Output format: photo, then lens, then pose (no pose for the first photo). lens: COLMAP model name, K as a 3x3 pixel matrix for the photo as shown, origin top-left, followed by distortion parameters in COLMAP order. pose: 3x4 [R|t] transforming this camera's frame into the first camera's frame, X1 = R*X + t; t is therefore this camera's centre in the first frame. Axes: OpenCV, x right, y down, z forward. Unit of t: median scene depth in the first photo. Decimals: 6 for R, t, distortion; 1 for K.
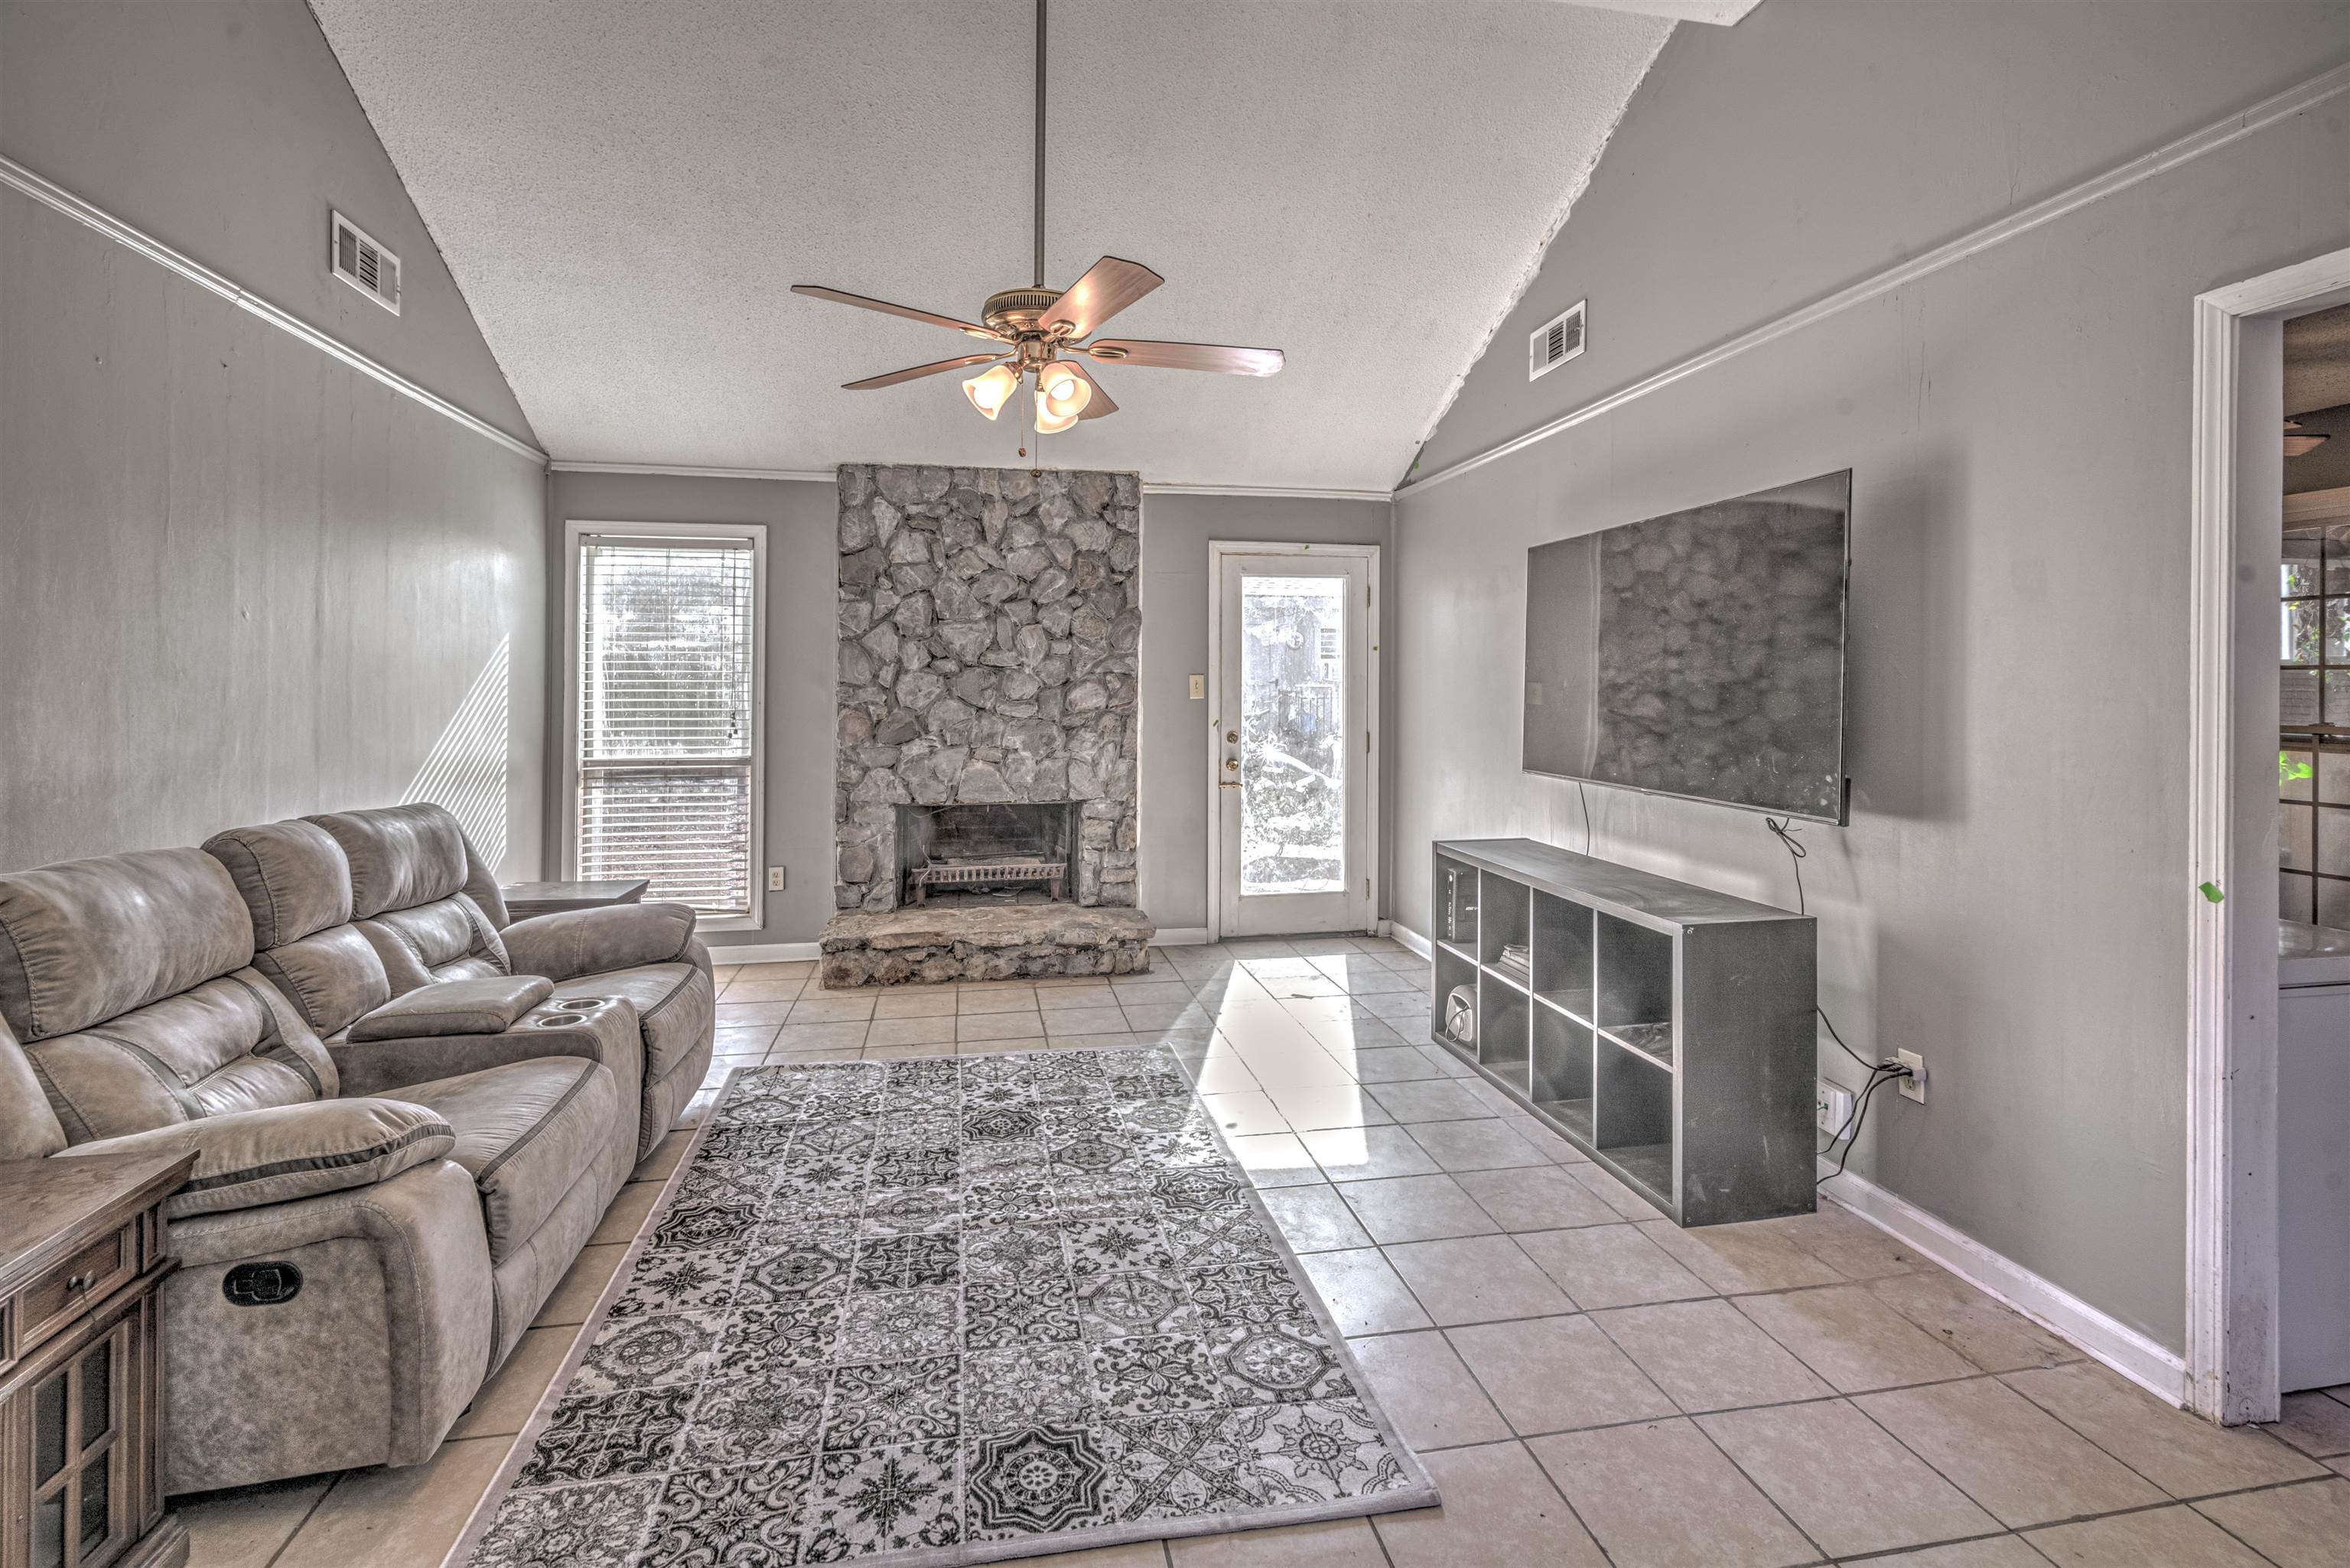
lens RADIAL K [[1050.6, 0, 1208.8], [0, 1050.6, 685.8], [0, 0, 1]] dist [-0.002911, 0.001042]
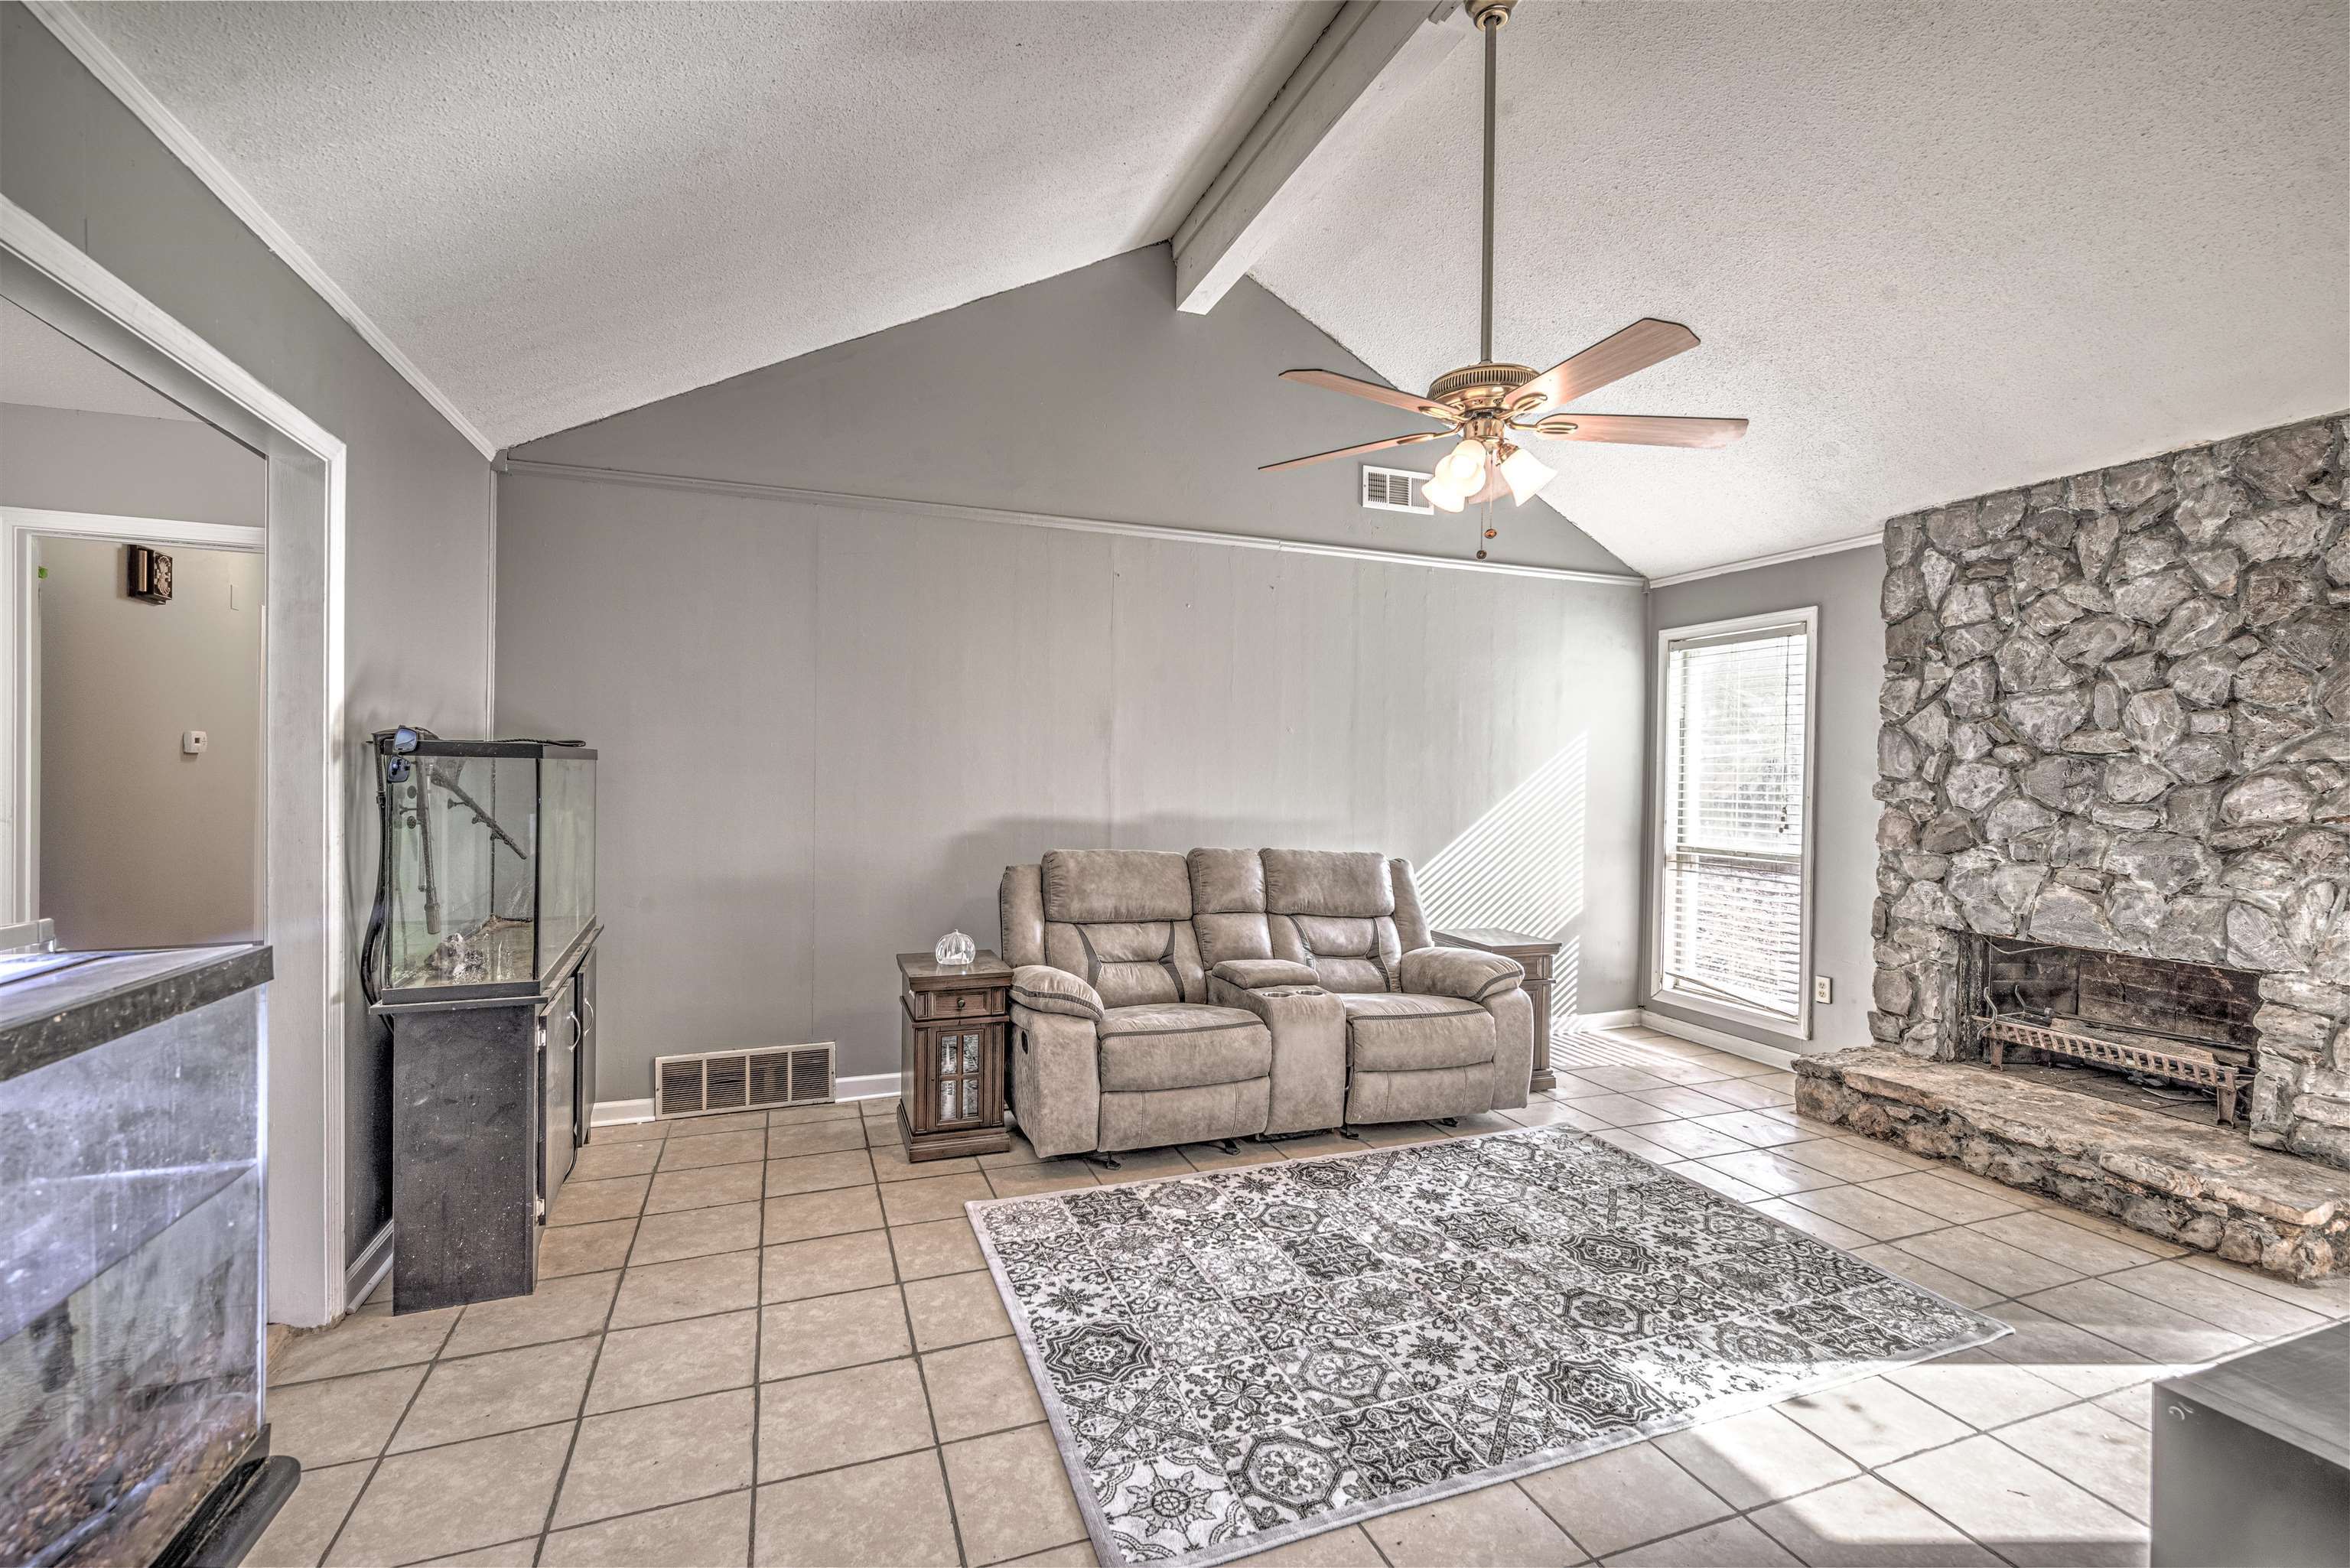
lens RADIAL K [[1050.6, 0, 1184.0], [0, 1050.6, 783.1], [0, 0, 1]] dist [-0.002911, 0.001042]
pose [[0.162769, 0.010175, -0.986612, 0.398113], [-0.014044, 0.999869, 0.007995, 0.003947], [0.986564, 0.012555, 0.162890, 0.298304]]
